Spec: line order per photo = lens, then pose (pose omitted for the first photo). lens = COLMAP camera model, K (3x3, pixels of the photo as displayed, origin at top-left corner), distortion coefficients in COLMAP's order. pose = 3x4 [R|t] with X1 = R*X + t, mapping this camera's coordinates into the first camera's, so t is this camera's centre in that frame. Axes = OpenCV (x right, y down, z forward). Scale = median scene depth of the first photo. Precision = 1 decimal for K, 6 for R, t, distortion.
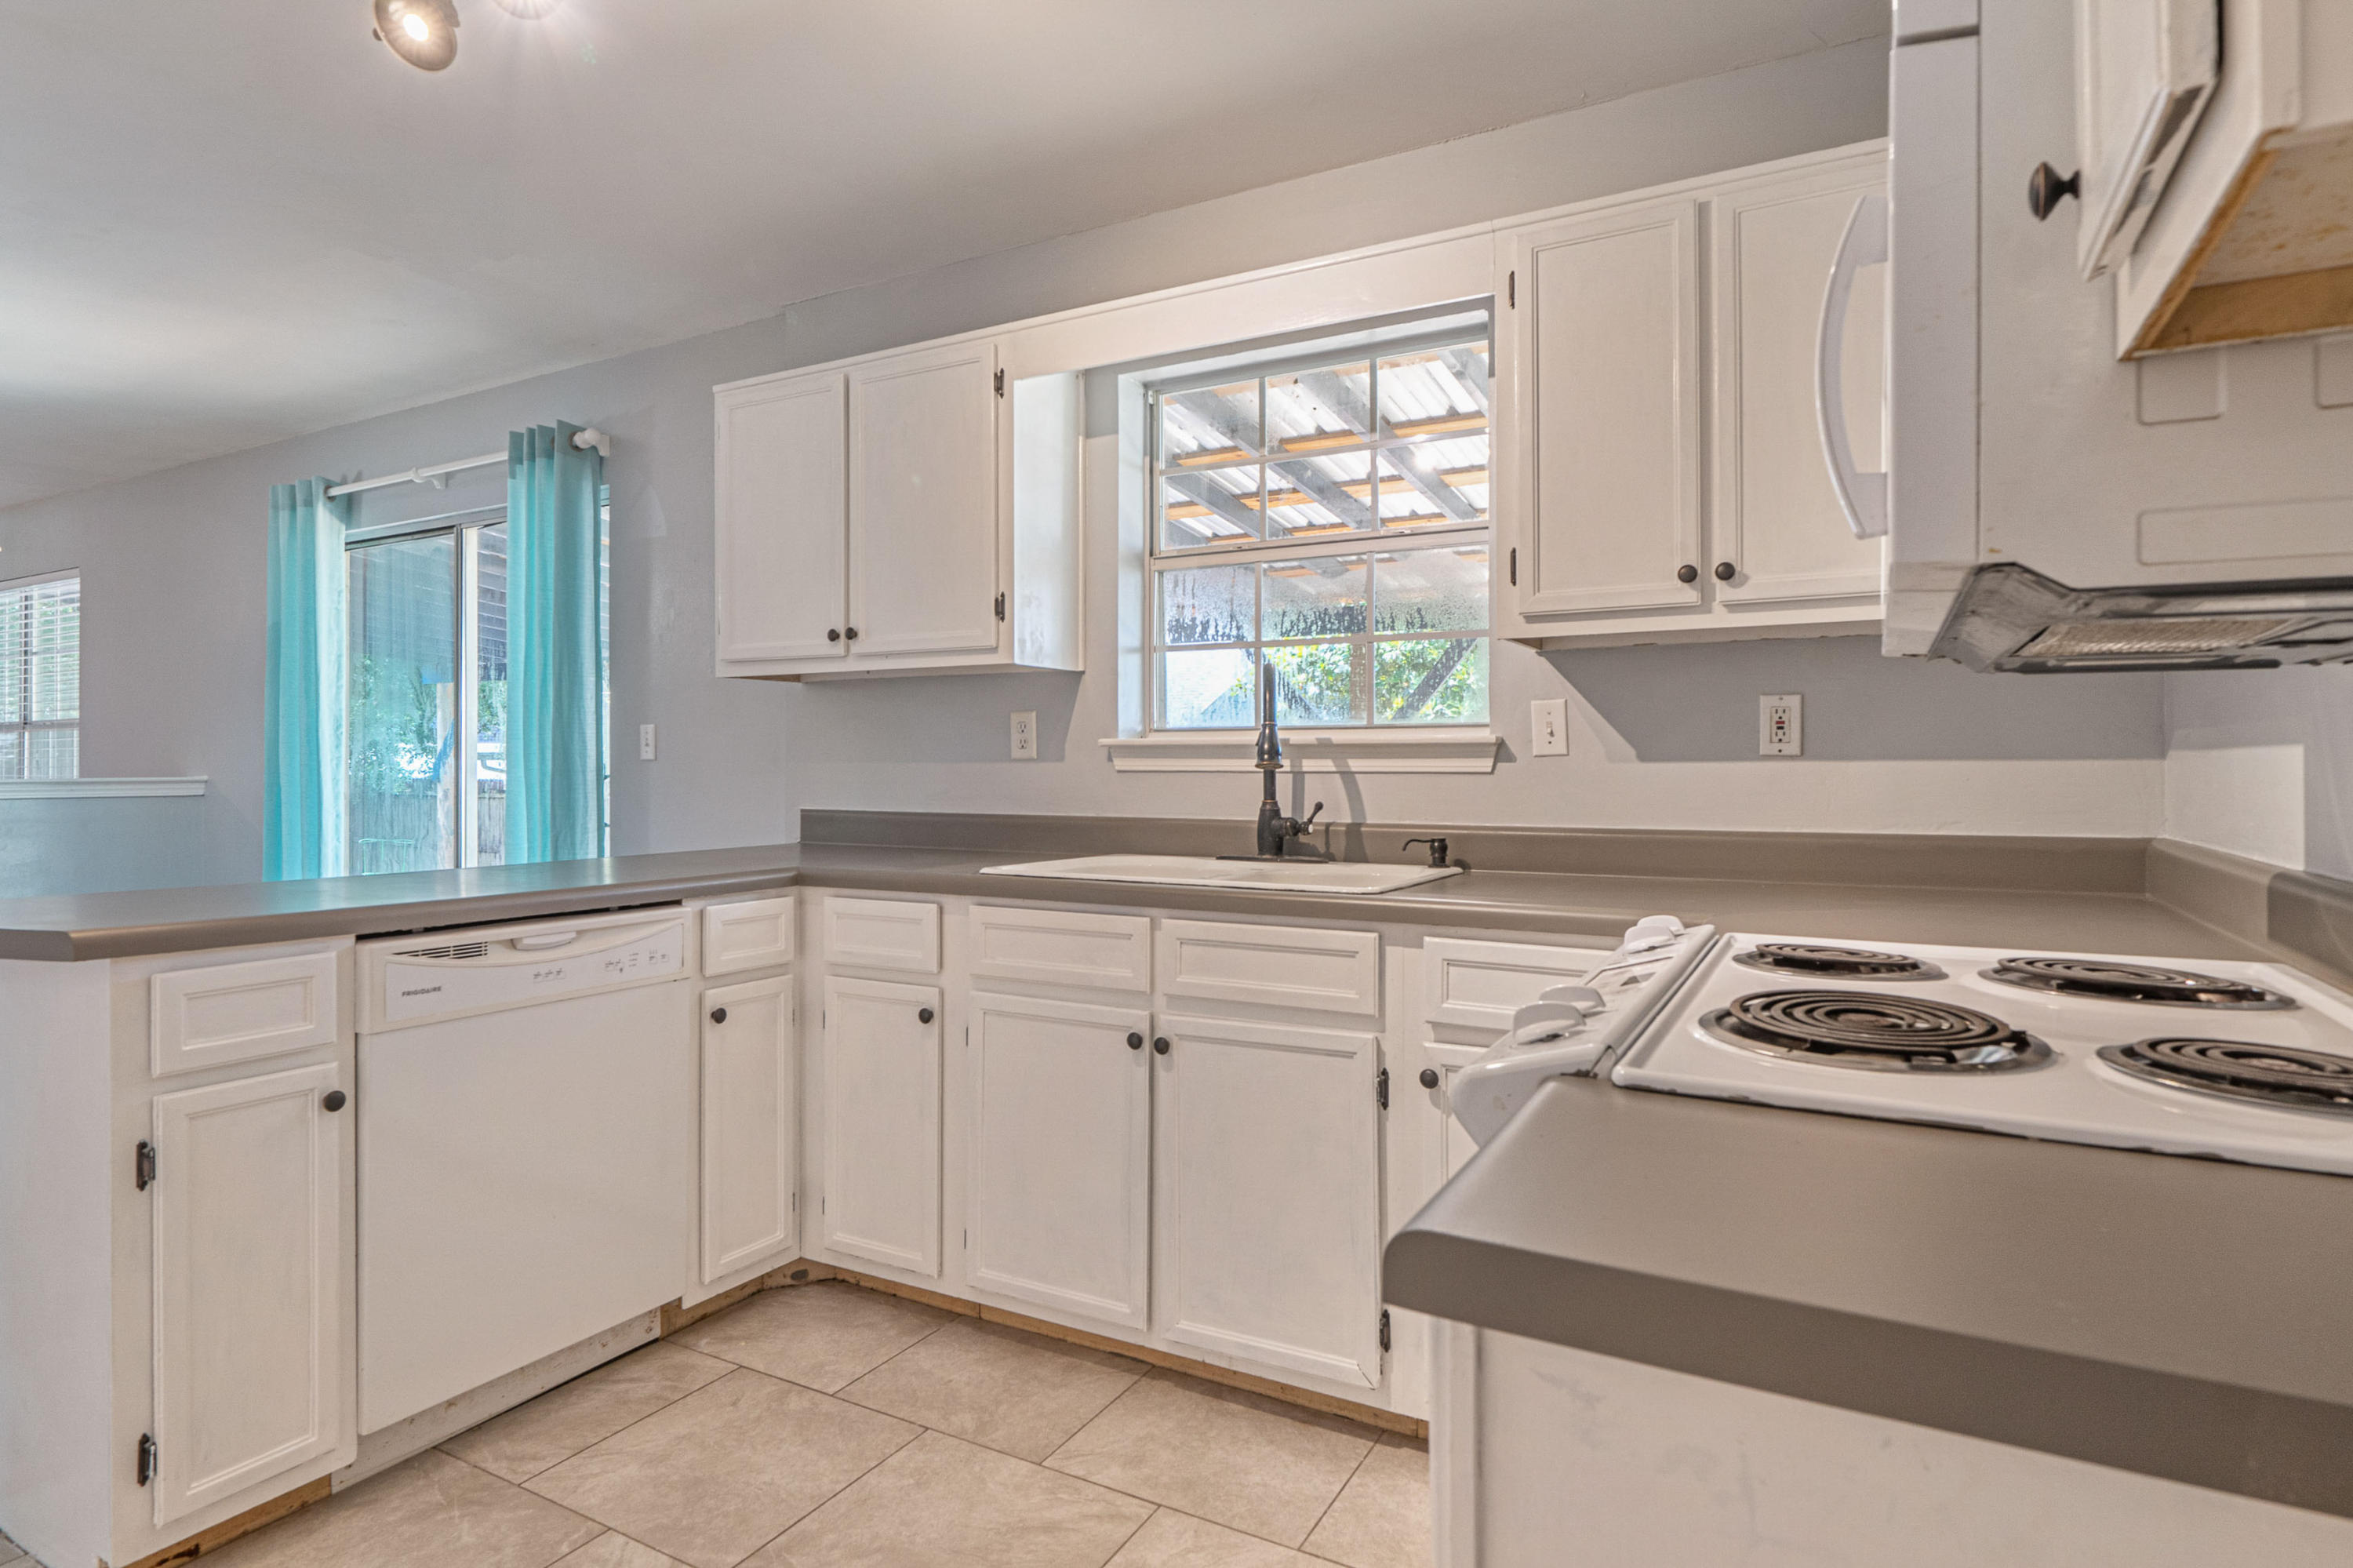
lens RADIAL K [[1253.1, 0, 1185.9], [0, 1253.1, 754.0], [0, 0, 1]] dist [-0.007240, -0.000958]
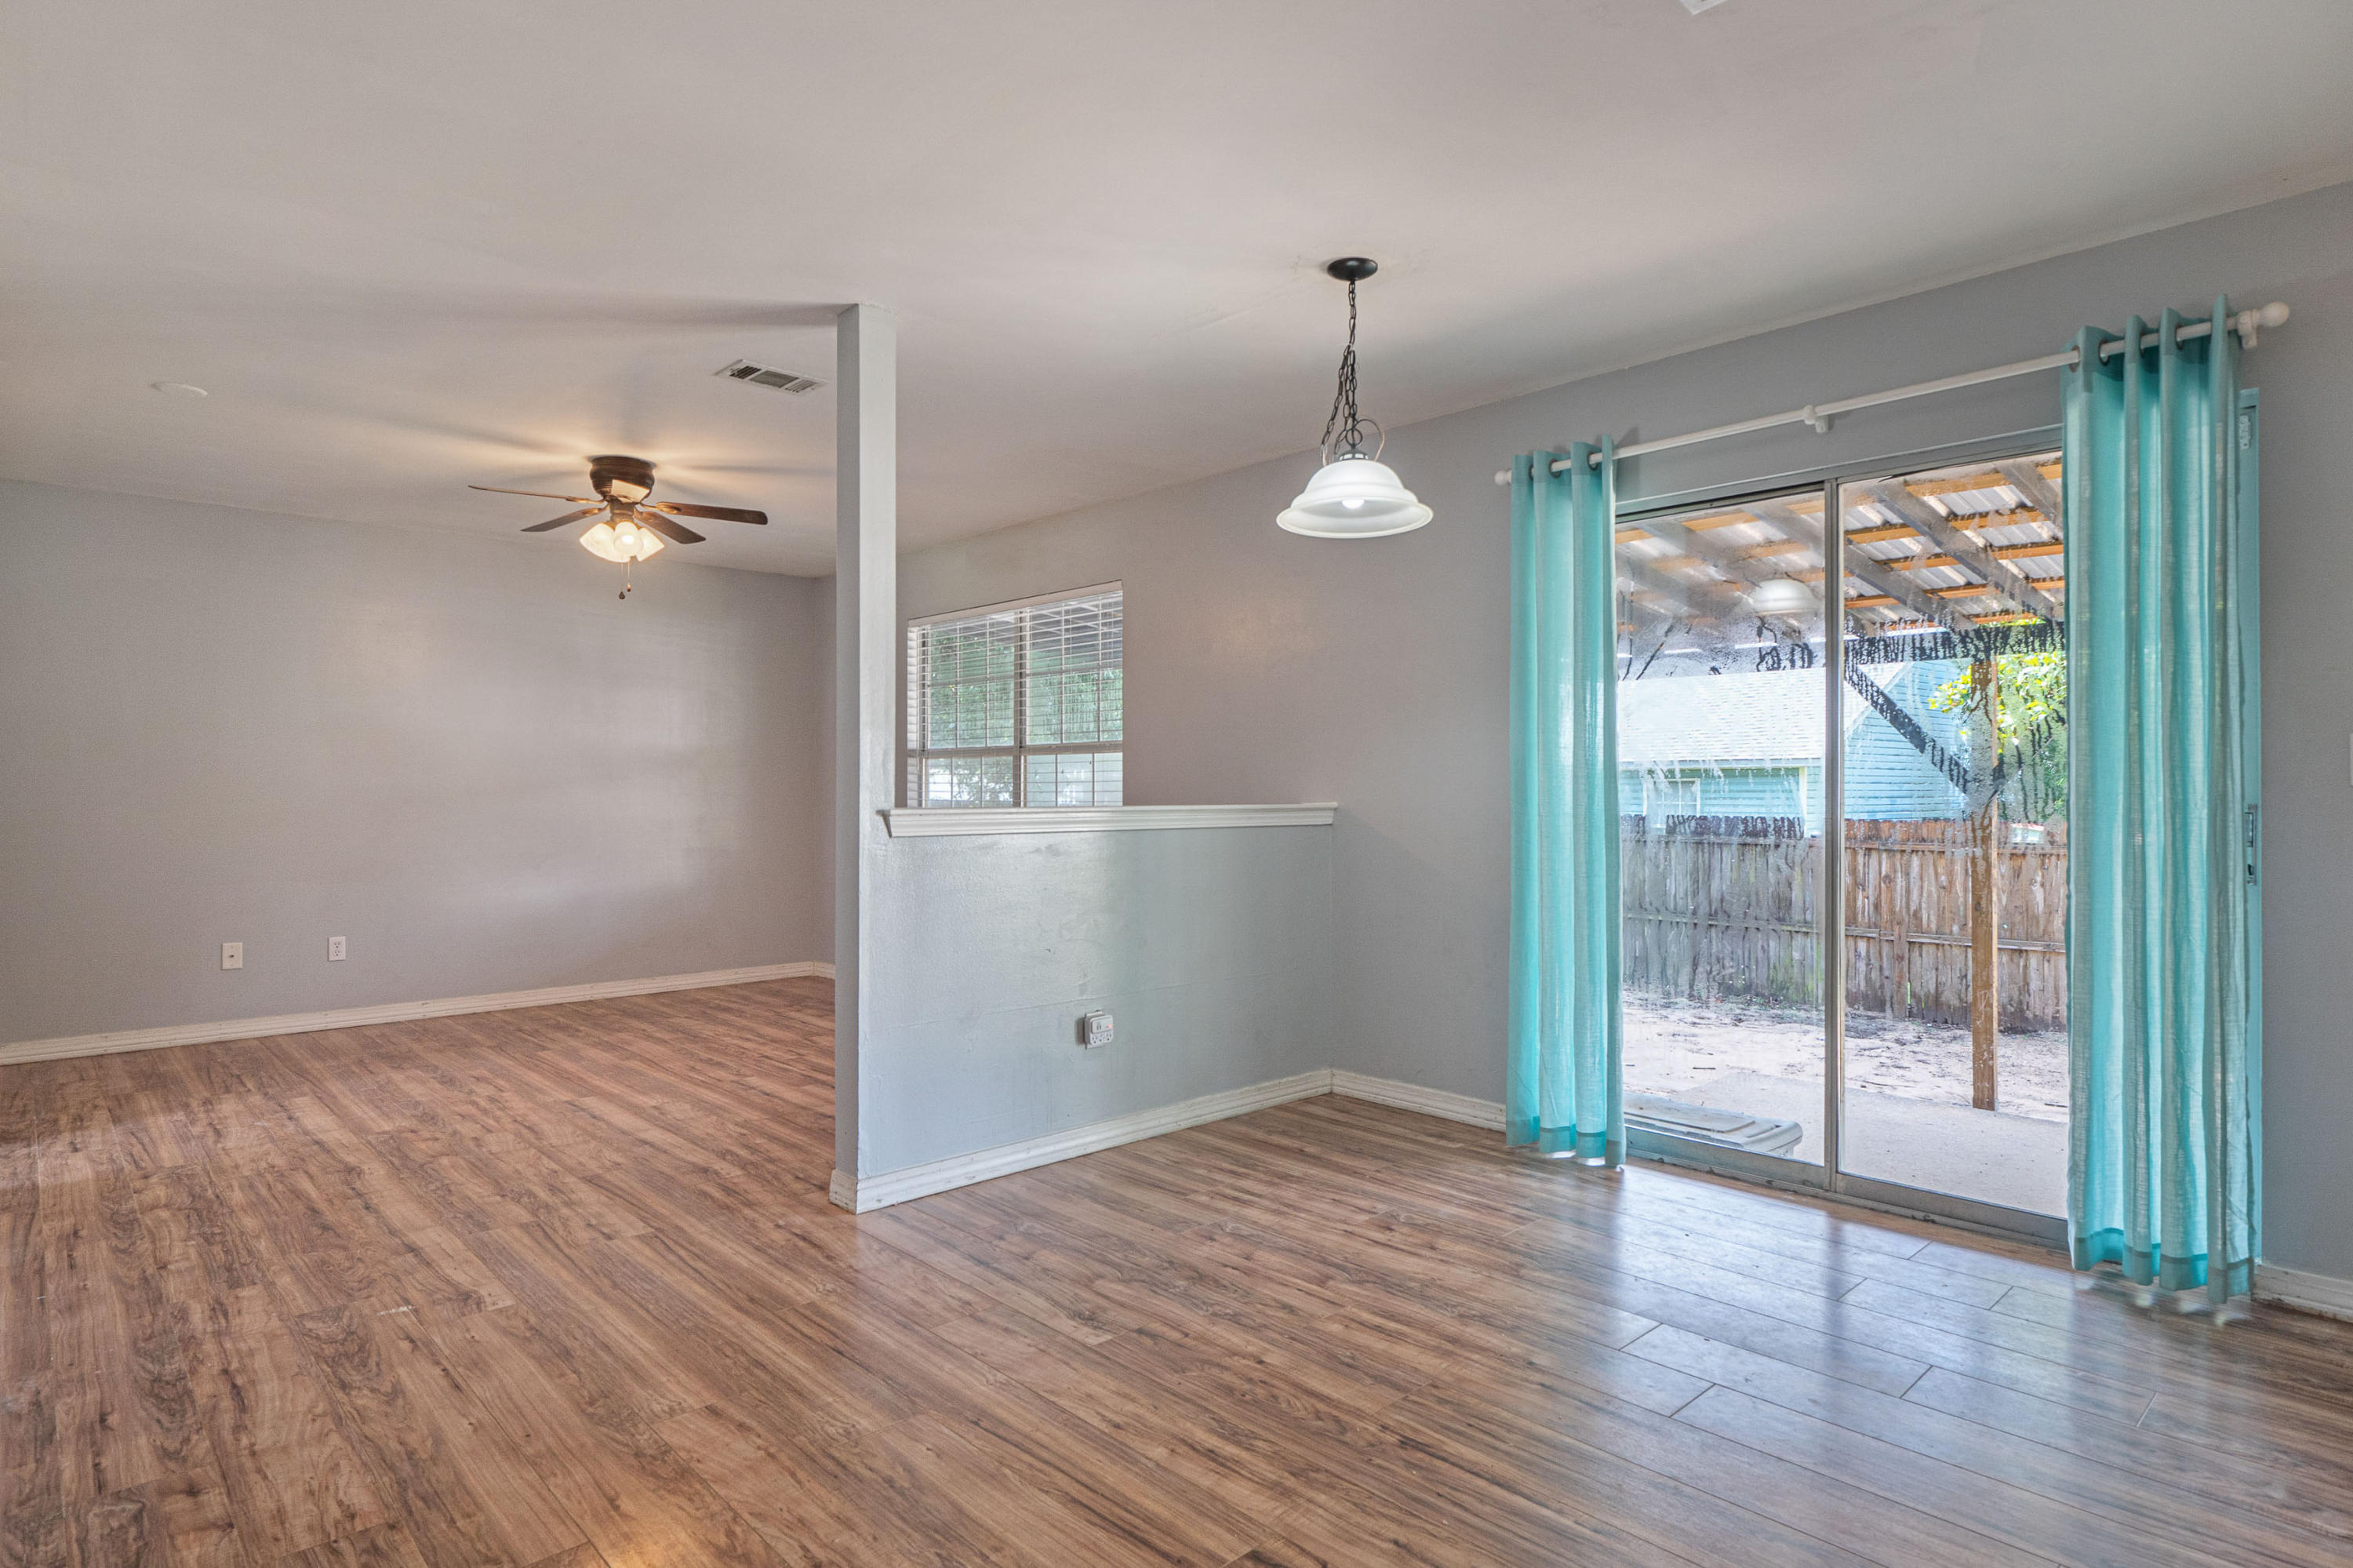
lens RADIAL K [[1253.1, 0, 1164.1], [0, 1253.1, 789.9], [0, 0, 1]] dist [-0.007240, -0.000958]
pose [[0.948870, 0.003773, -0.315646, -1.329298], [-0.000993, 0.999959, 0.008968, 0.000802], [0.315667, -0.008196, 0.948835, 0.254632]]
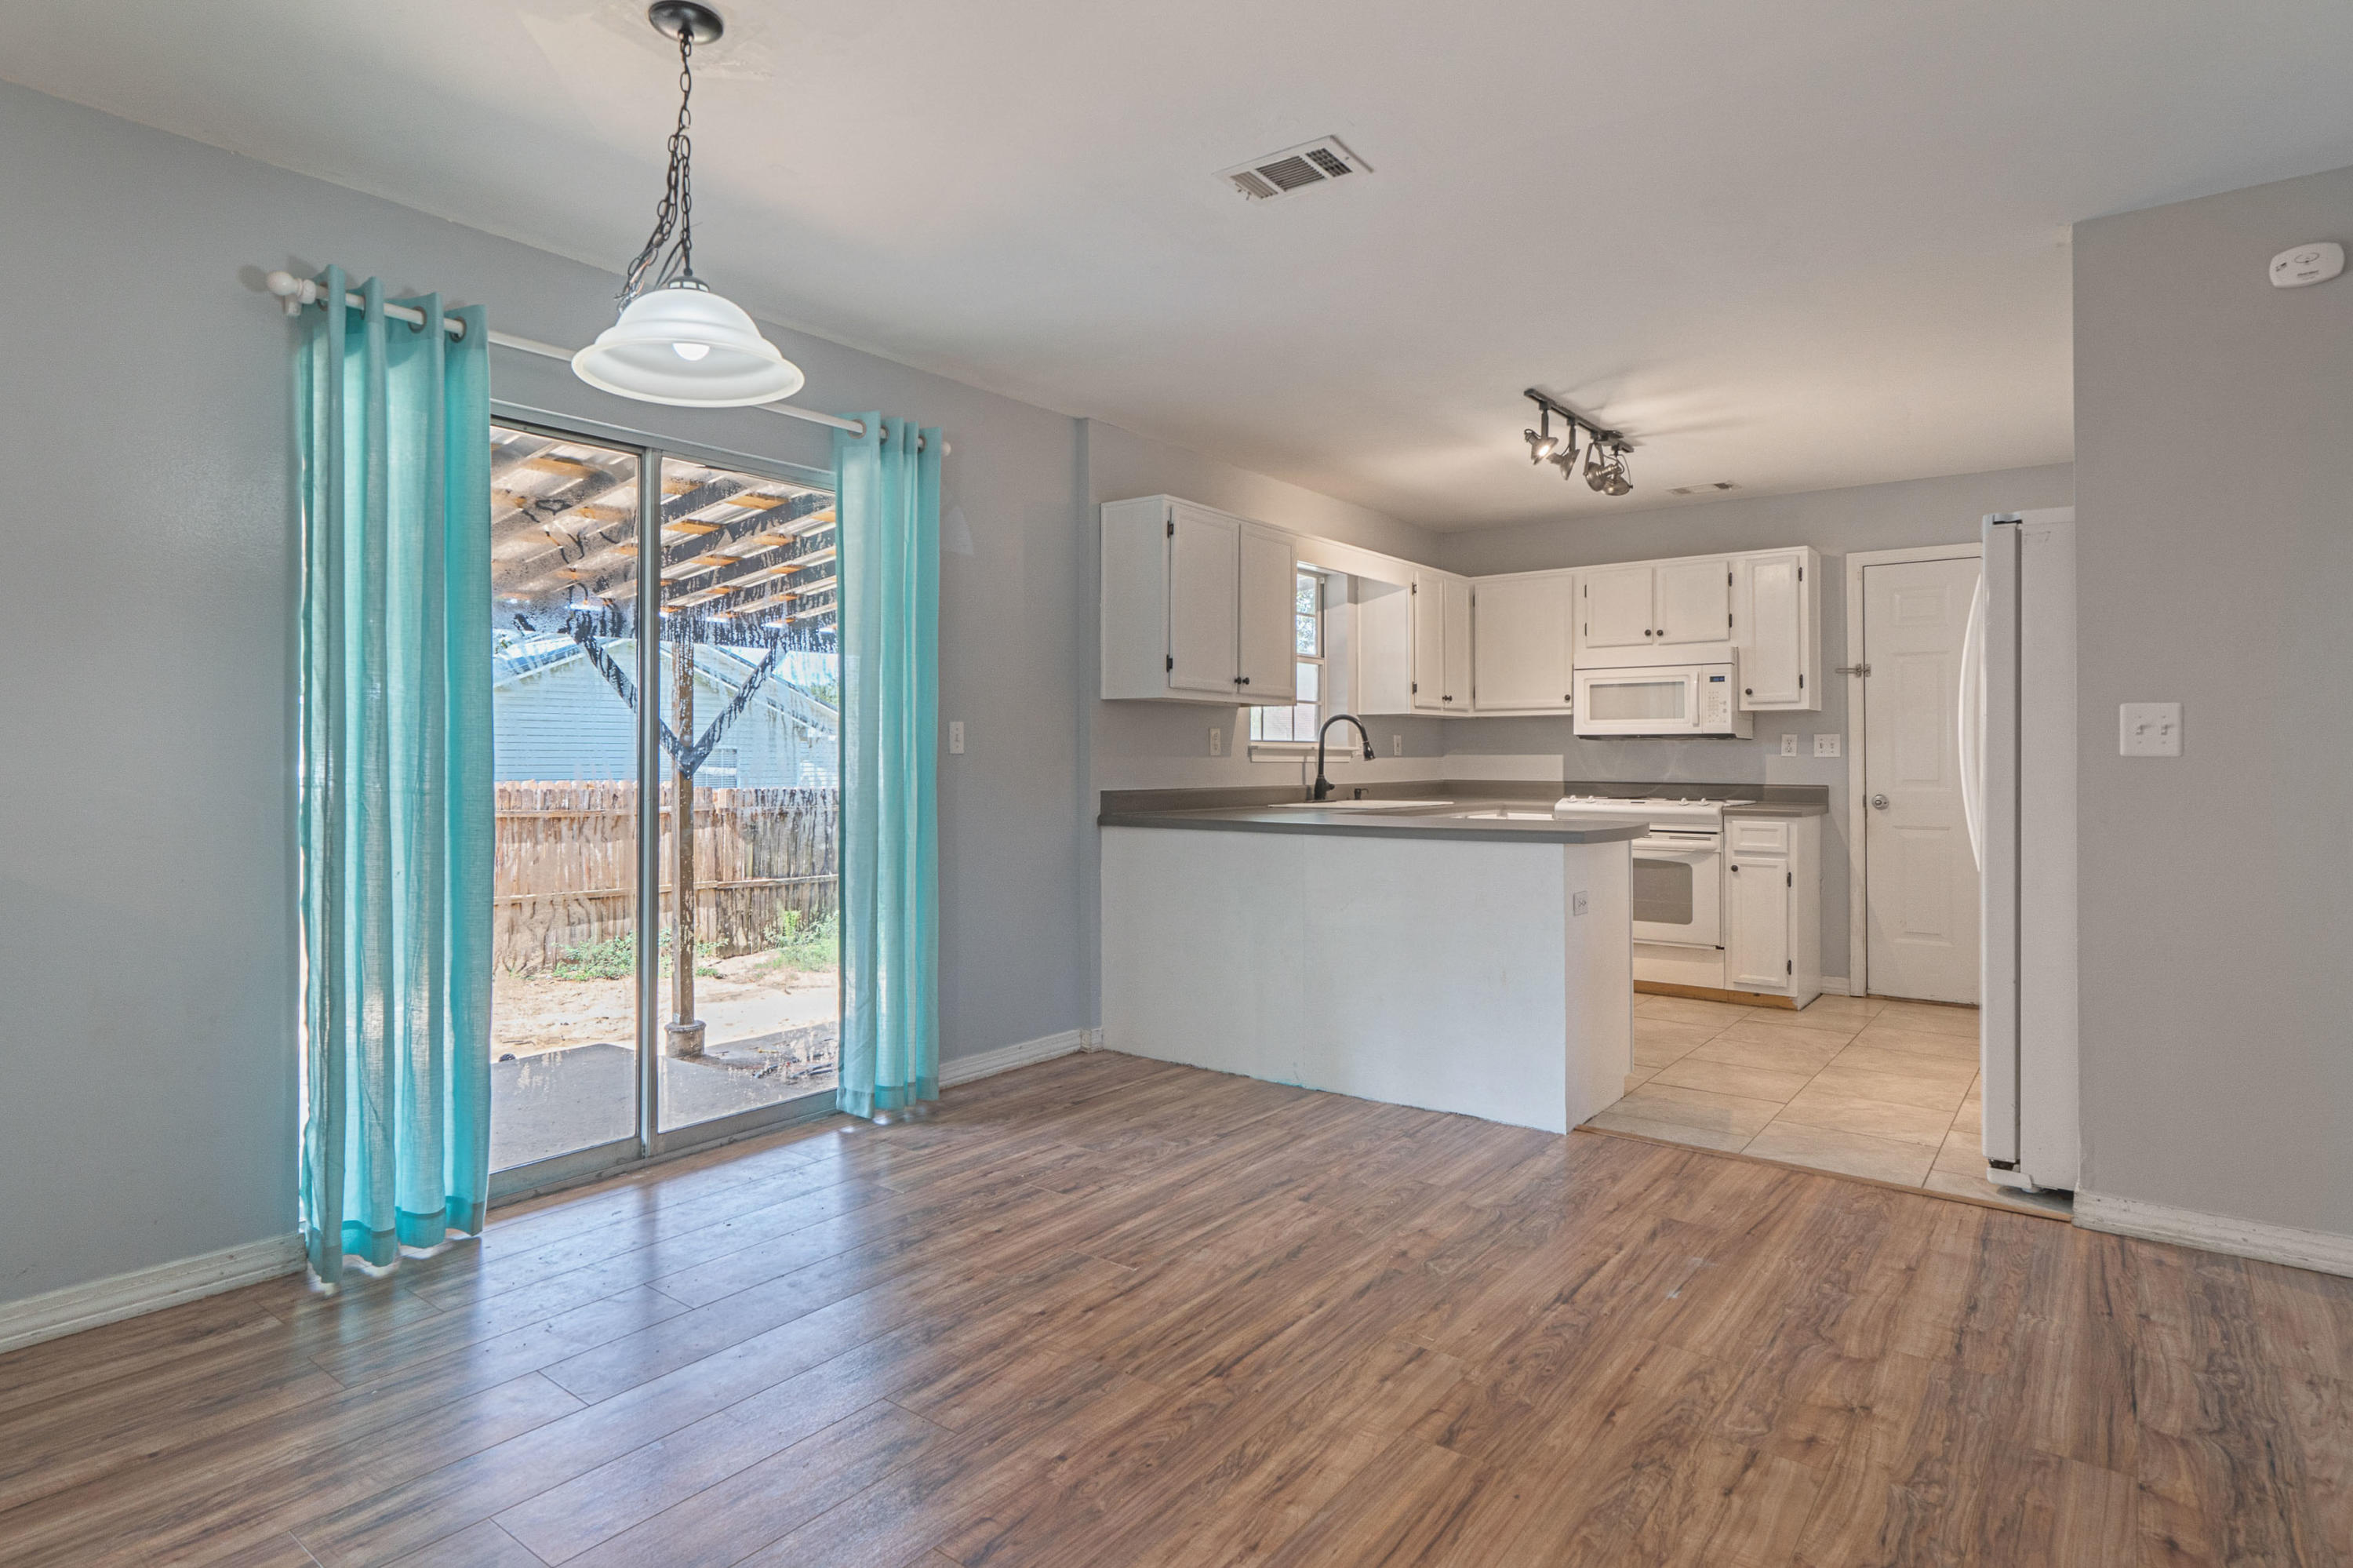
lens RADIAL K [[1253.1, 0, 1155.8], [0, 1253.1, 734.7], [0, 0, 1]] dist [-0.007240, -0.000958]
pose [[0.160834, 0.020961, 0.986759, -2.366606], [-0.005939, 0.999777, -0.020269, 0.013799], [-0.986964, -0.002600, 0.160923, 1.031447]]
